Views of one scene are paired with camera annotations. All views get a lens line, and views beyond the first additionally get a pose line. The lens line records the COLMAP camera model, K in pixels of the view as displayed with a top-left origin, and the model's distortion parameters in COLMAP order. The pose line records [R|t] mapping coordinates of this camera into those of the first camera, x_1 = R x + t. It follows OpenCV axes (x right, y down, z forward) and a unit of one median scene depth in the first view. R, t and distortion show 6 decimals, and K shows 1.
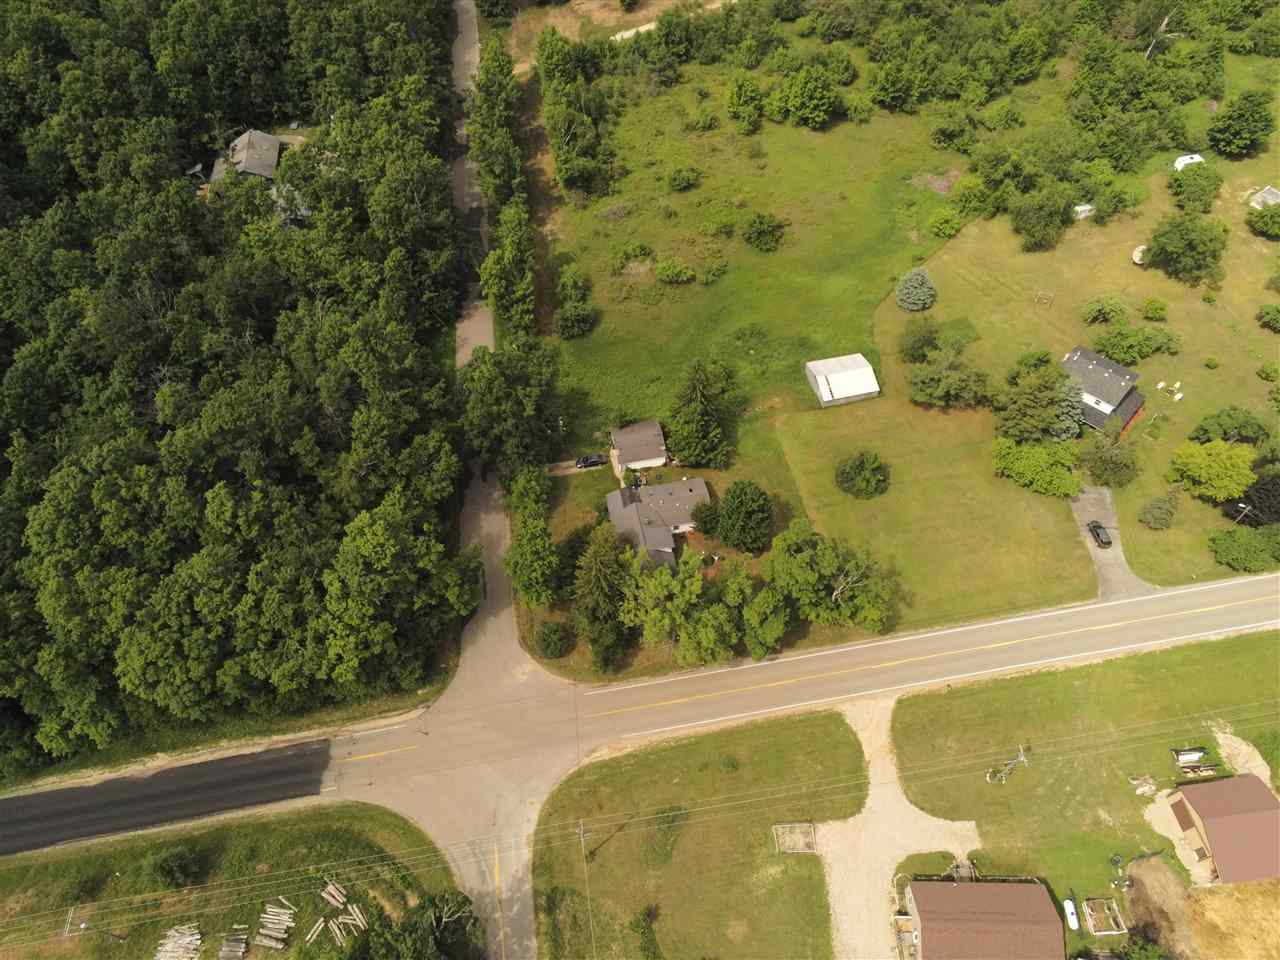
lens RADIAL K [[841.8, 0, 641.0], [0, 841.8, 478.8], [0, 0, 1]] dist [0.003059, 0.002699]
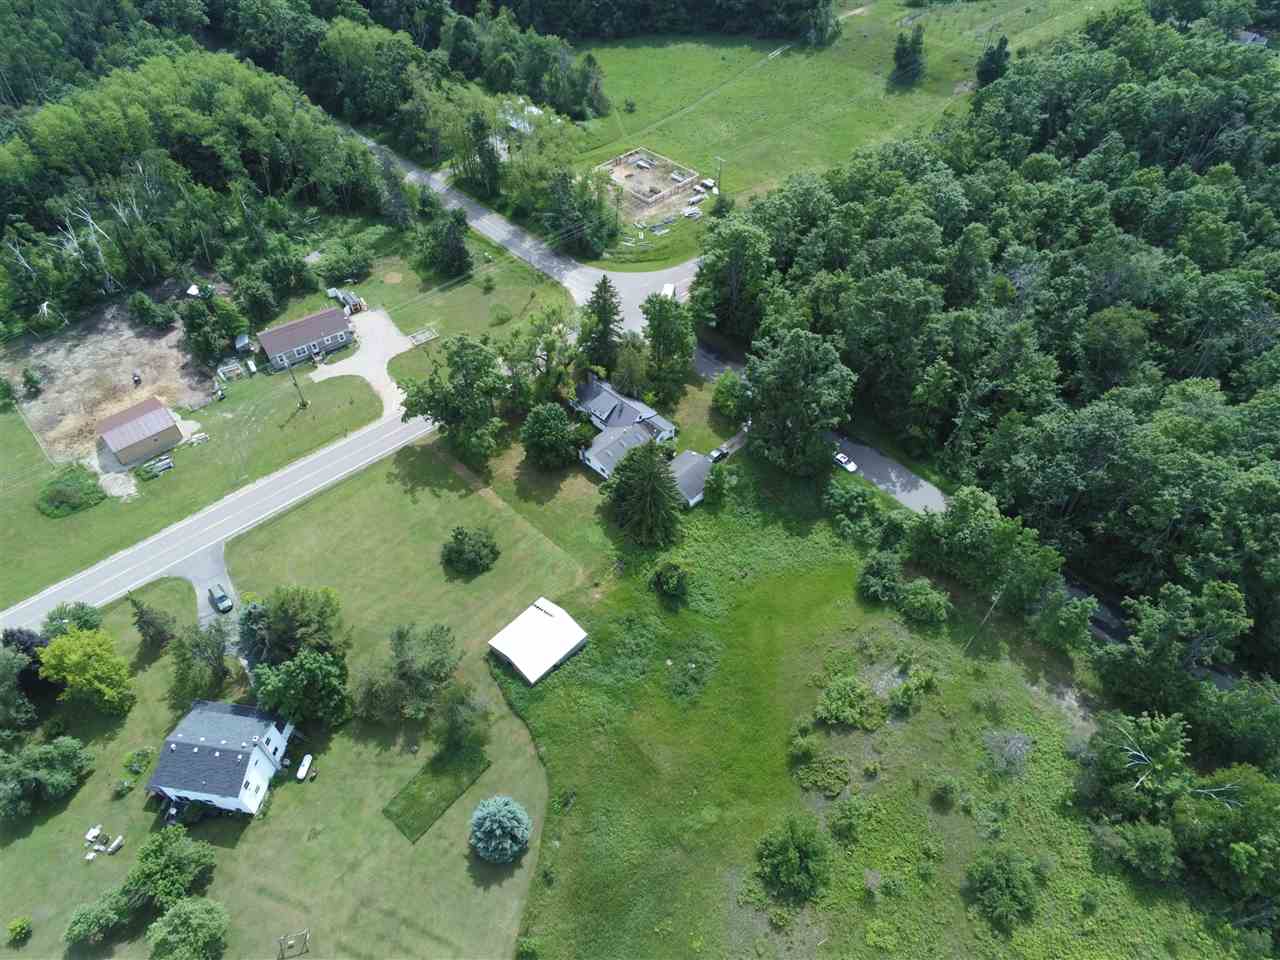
lens RADIAL K [[841.8, 0, 641.0], [0, 841.8, 478.8], [0, 0, 1]] dist [0.003059, 0.002699]
pose [[-0.828593, 0.428854, -0.359885, 0.475828], [-0.436271, -0.091753, 0.895125, -1.077402], [0.350857, 0.898702, 0.263123, 0.868666]]
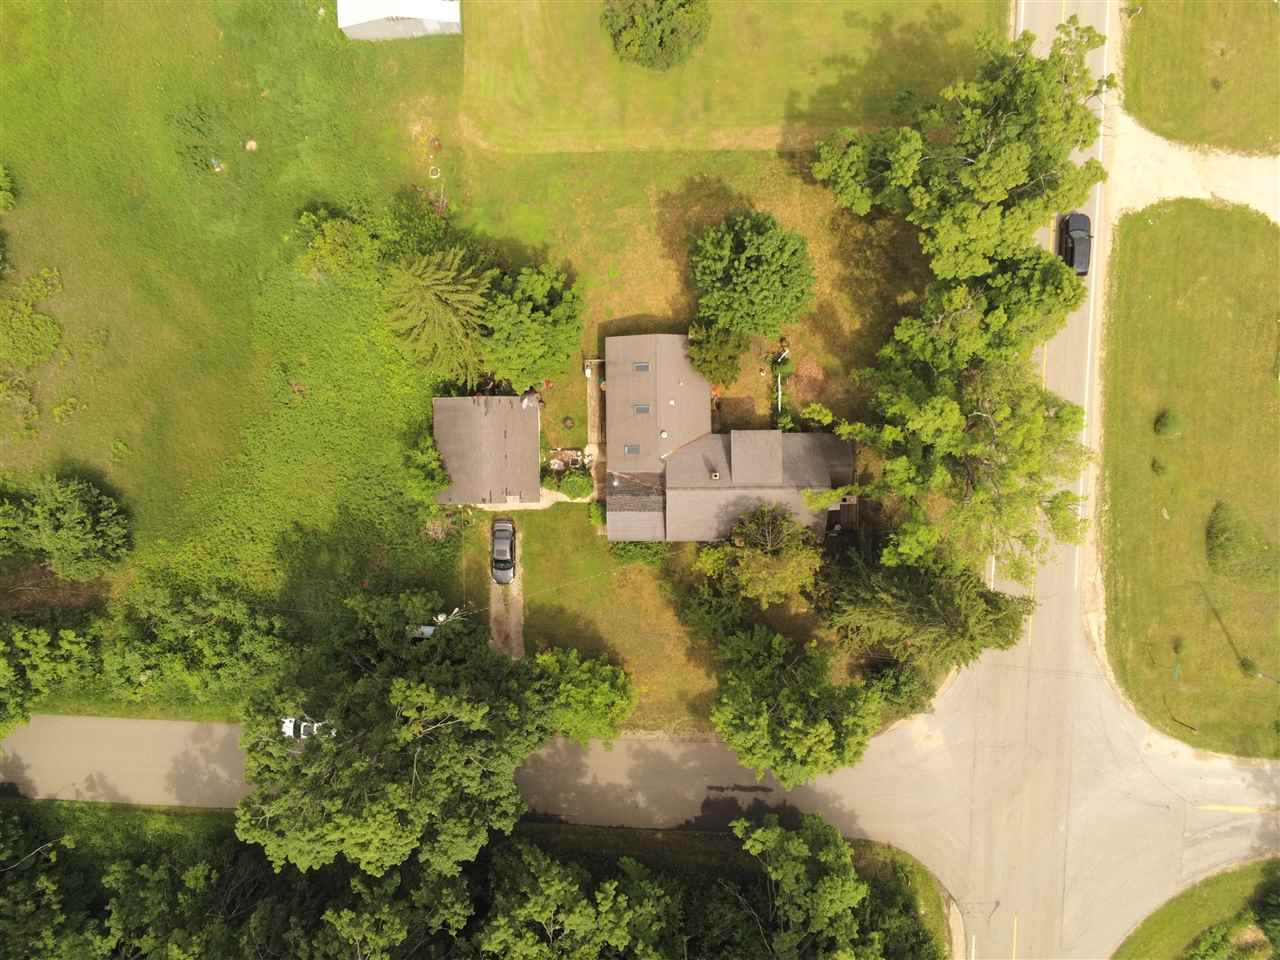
lens RADIAL K [[841.8, 0, 641.0], [0, 841.8, 478.8], [0, 0, 1]] dist [0.003059, 0.002699]
pose [[0.185792, -0.982588, -0.001195, -0.003157], [0.798993, 0.150368, 0.582236, -0.293173], [-0.571919, -0.109130, 0.813019, 0.681087]]
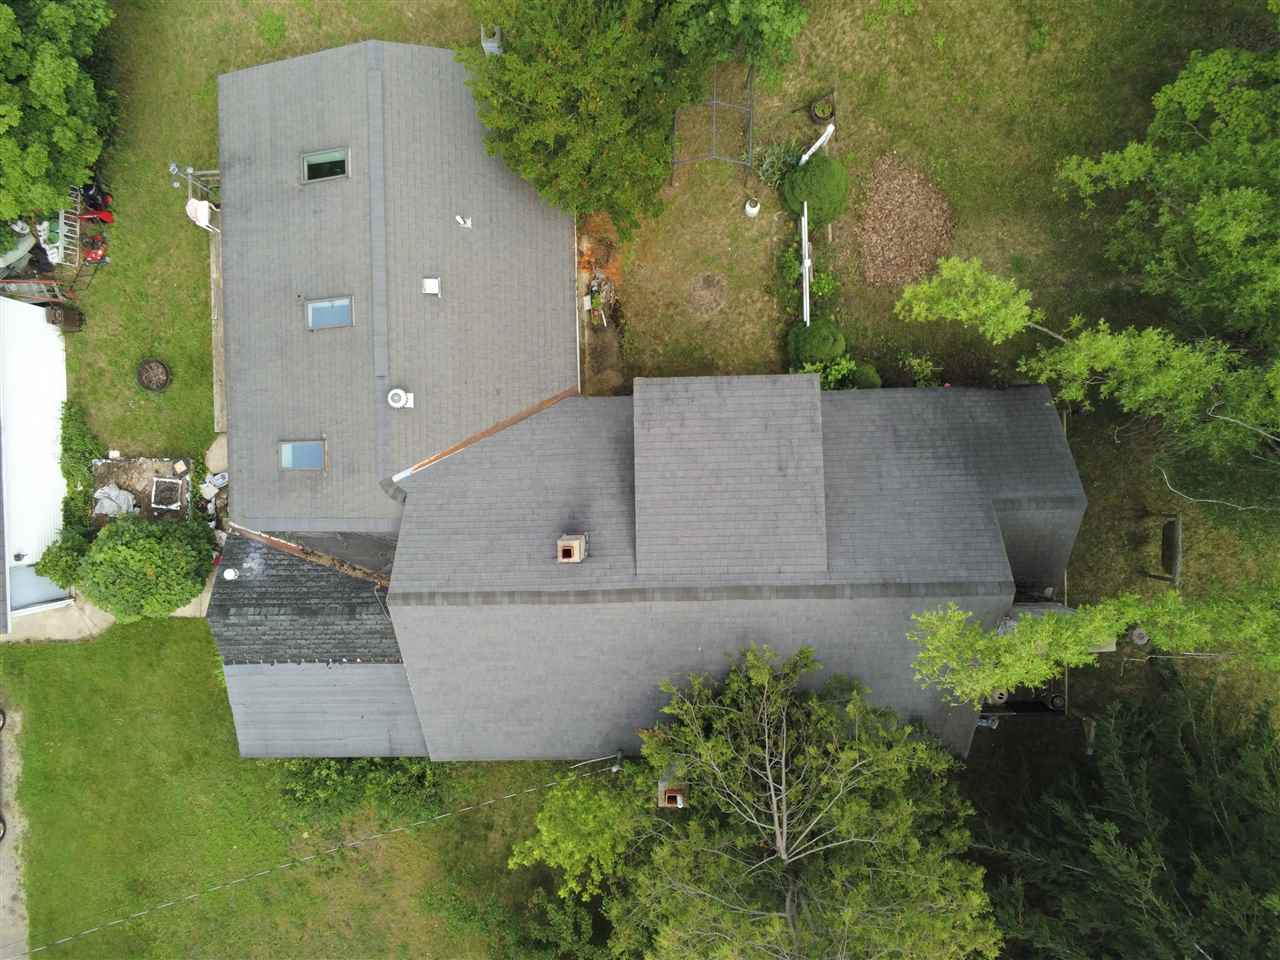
lens RADIAL K [[841.8, 0, 641.0], [0, 841.8, 478.8], [0, 0, 1]] dist [0.003059, 0.002699]
pose [[0.175118, -0.984544, 0.002759, 0.019899], [0.804883, 0.144775, 0.575502, -0.018963], [-0.567007, -0.098560, 0.817795, 0.967076]]
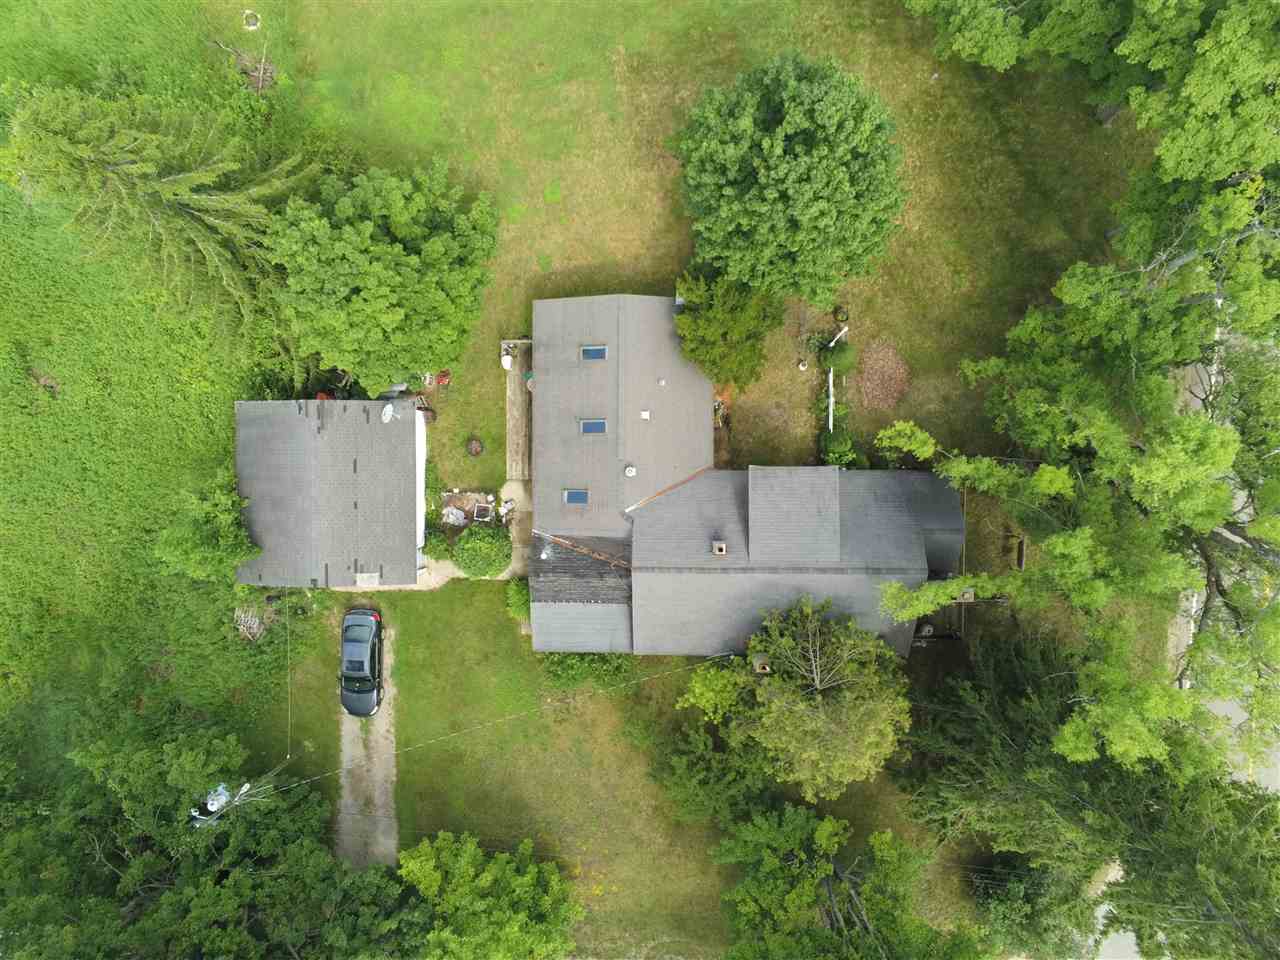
lens RADIAL K [[841.8, 0, 641.0], [0, 841.8, 478.8], [0, 0, 1]] dist [0.003059, 0.002699]
pose [[0.198803, -0.980039, -0.001274, 0.025519], [0.801465, 0.161830, 0.575729, -0.143096], [-0.564031, -0.115478, 0.817639, 0.862811]]
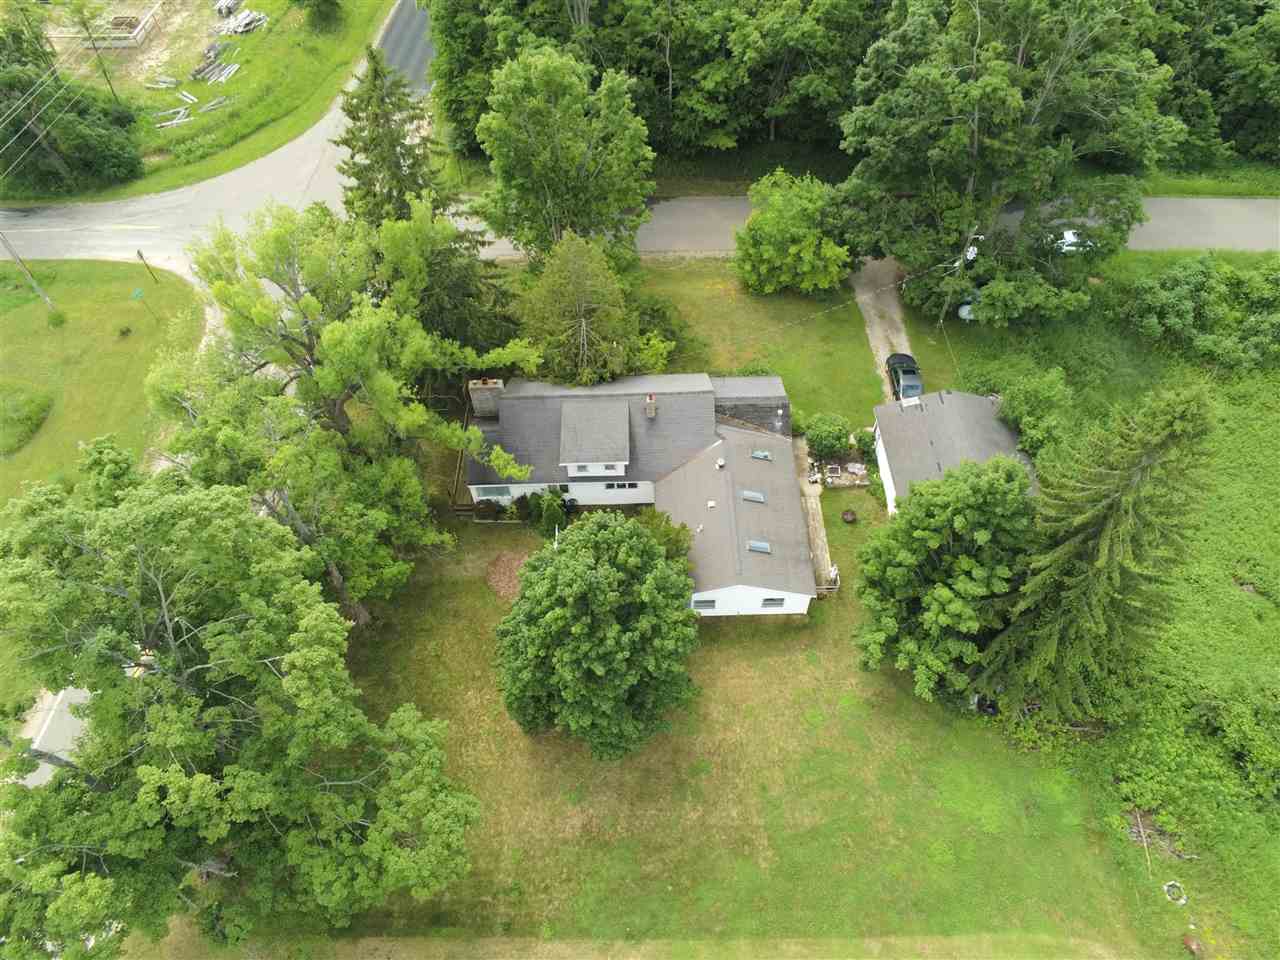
lens RADIAL K [[841.8, 0, 641.0], [0, 841.8, 478.8], [0, 0, 1]] dist [0.003059, 0.002699]
pose [[-0.178342, 0.793815, -0.581422, 0.269494], [-0.781949, 0.244345, 0.573456, -0.164257], [0.597285, 0.556914, 0.577146, 0.872083]]
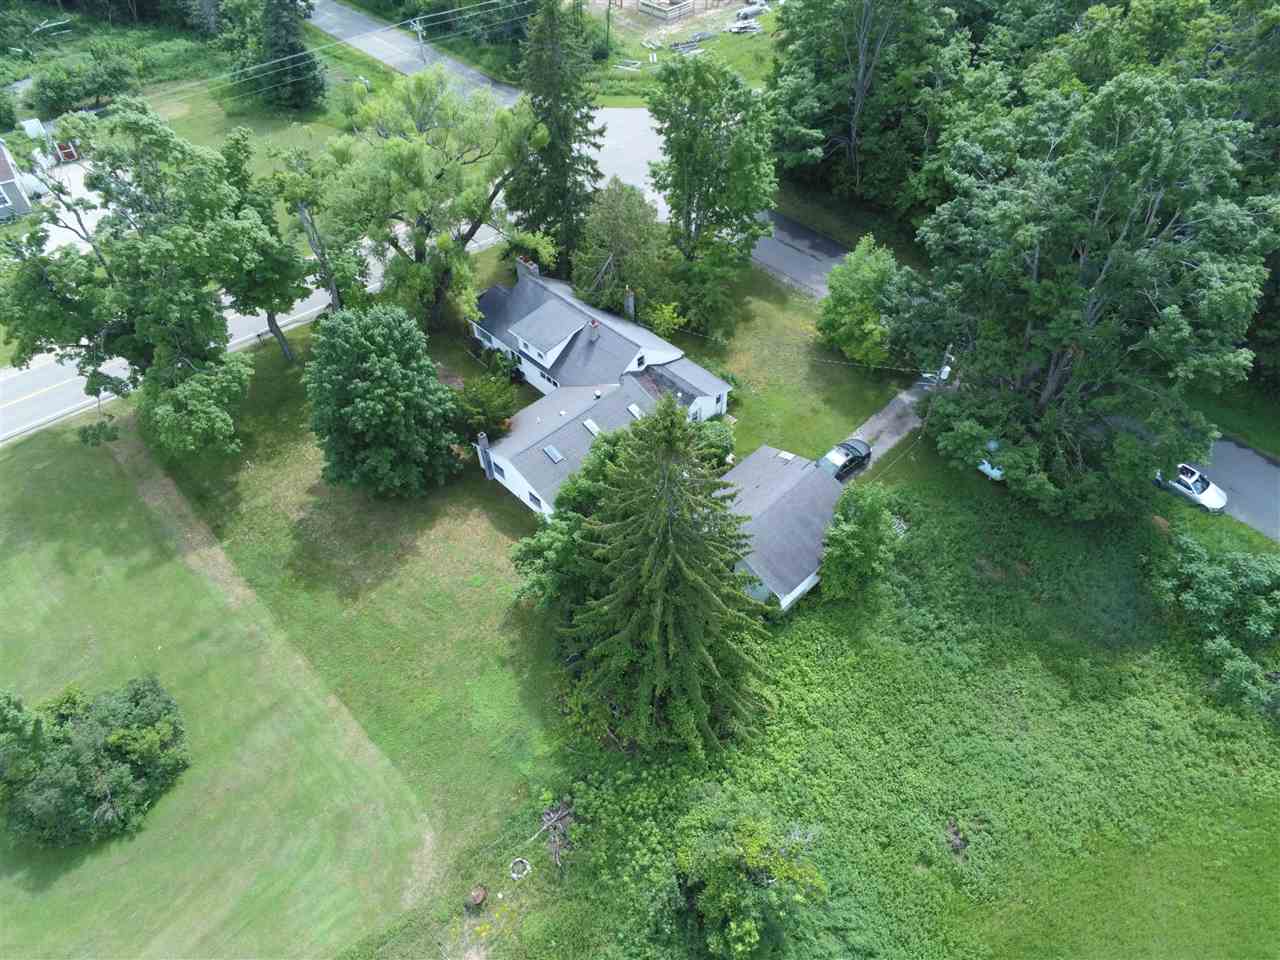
lens RADIAL K [[841.8, 0, 641.0], [0, 841.8, 478.8], [0, 0, 1]] dist [0.003059, 0.002699]
pose [[-0.839252, 0.419516, -0.345922, 0.185419], [-0.419211, -0.094049, 0.903004, -0.398297], [0.346291, 0.902863, 0.254797, 1.051369]]
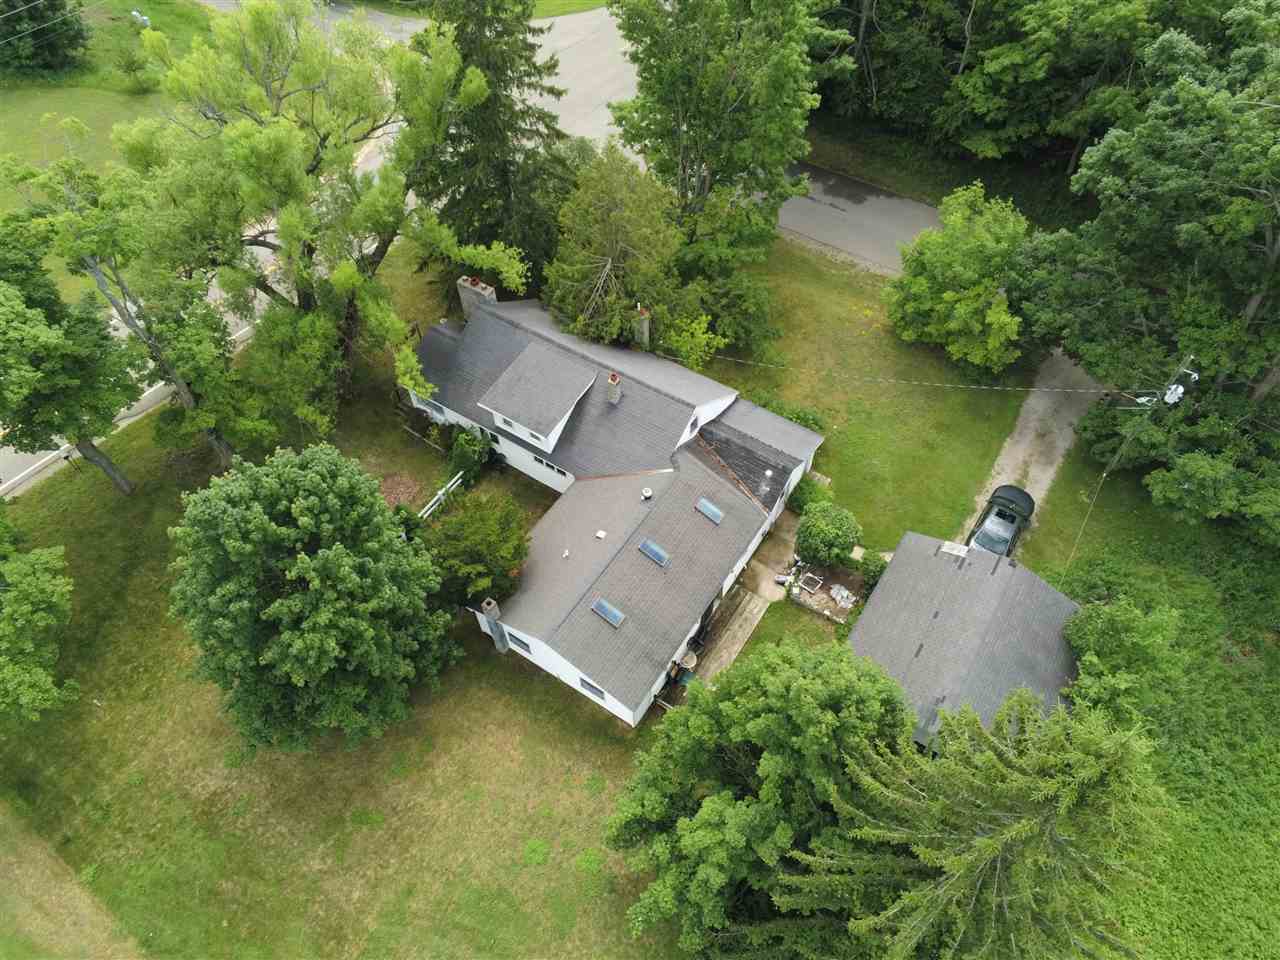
lens RADIAL K [[841.8, 0, 641.0], [0, 841.8, 478.8], [0, 0, 1]] dist [0.003059, 0.002699]
pose [[-0.702476, 0.584284, -0.406374, 0.146033], [-0.557842, -0.097442, 0.824207, -0.212015], [0.441973, 0.805678, 0.394389, 0.996260]]
